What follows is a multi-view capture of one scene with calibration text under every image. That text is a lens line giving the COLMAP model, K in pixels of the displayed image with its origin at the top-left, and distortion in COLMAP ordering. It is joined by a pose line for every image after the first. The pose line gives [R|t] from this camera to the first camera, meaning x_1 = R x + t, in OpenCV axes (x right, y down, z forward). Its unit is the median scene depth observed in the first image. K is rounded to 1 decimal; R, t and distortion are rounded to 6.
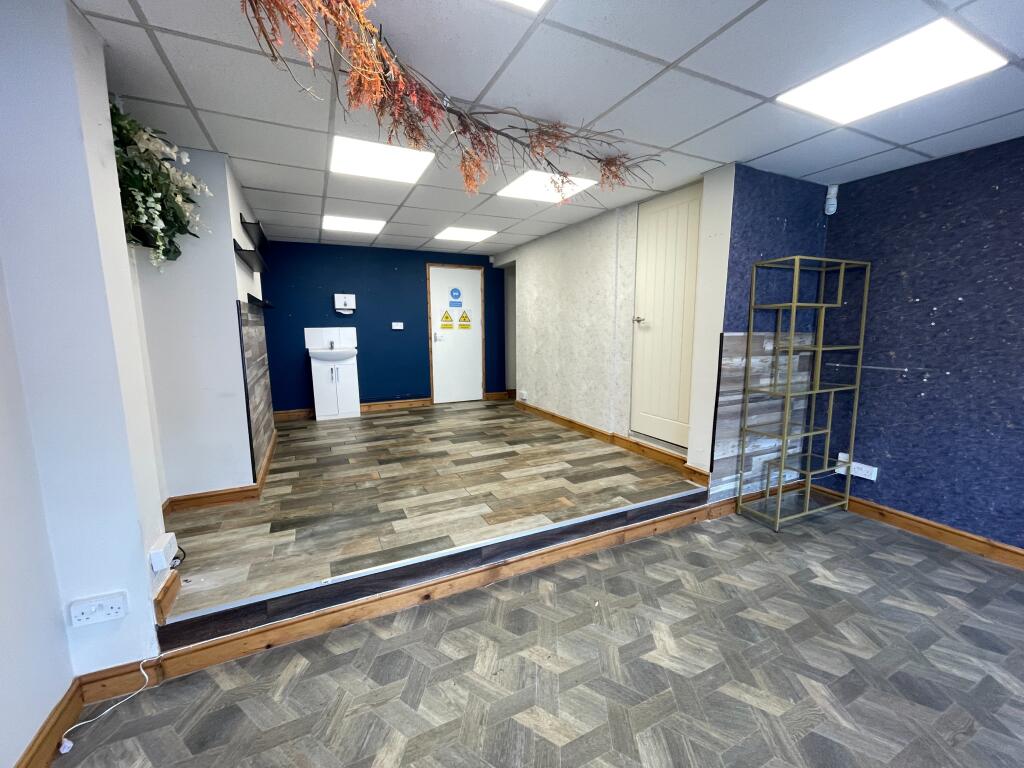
lens RADIAL K [[413.8, 0, 508.7], [0, 413.8, 384.3], [0, 0, 1]] dist [0.001620, 0.000014]
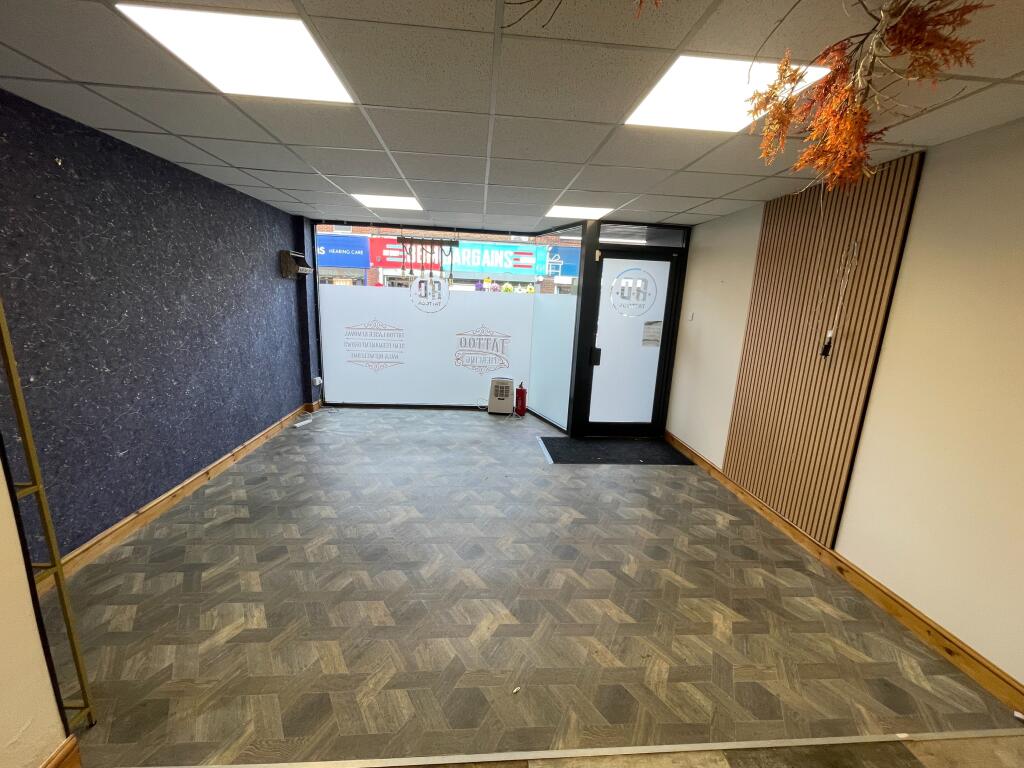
lens RADIAL K [[413.8, 0, 509.5], [0, 413.8, 384.8], [0, 0, 1]] dist [0.001620, 0.000014]
pose [[-0.929909, -0.110460, 0.350810, 0.003237], [0.013322, 0.943092, 0.332266, -0.217882], [-0.367548, 0.313651, -0.875518, 1.074527]]
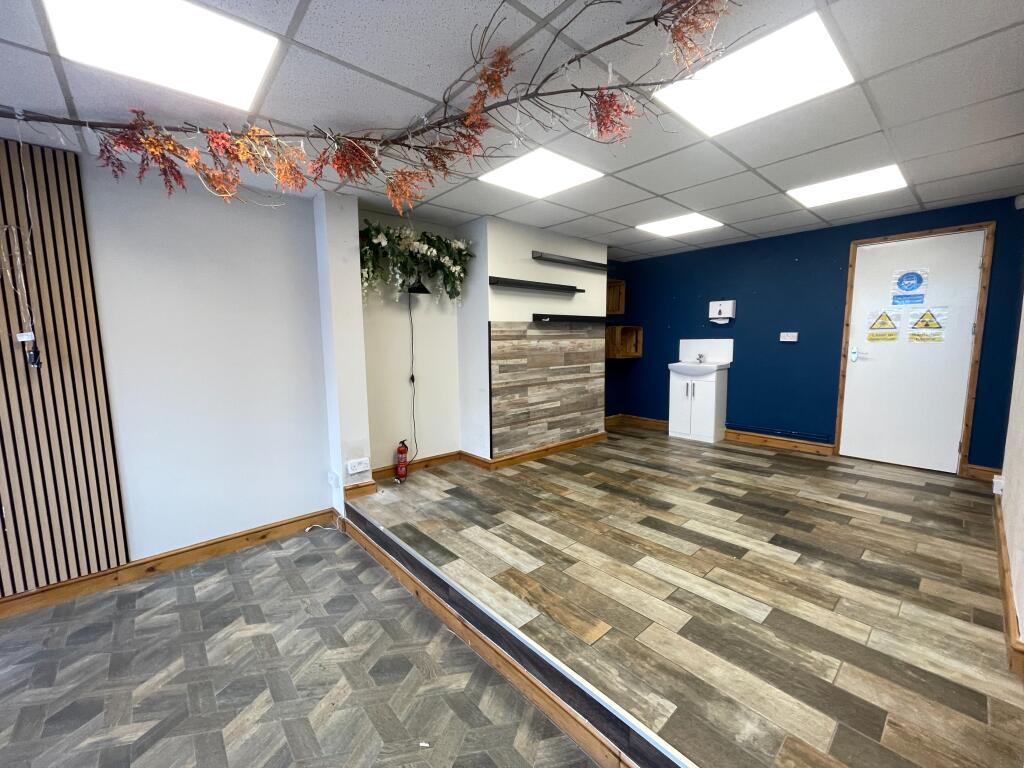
lens RADIAL K [[413.8, 0, 508.1], [0, 413.8, 385.2], [0, 0, 1]] dist [0.001620, 0.000014]
pose [[0.269868, 0.111051, -0.956472, 0.594532], [-0.126176, 0.988841, 0.079208, -0.097685], [0.954595, 0.099308, 0.280869, 0.616603]]
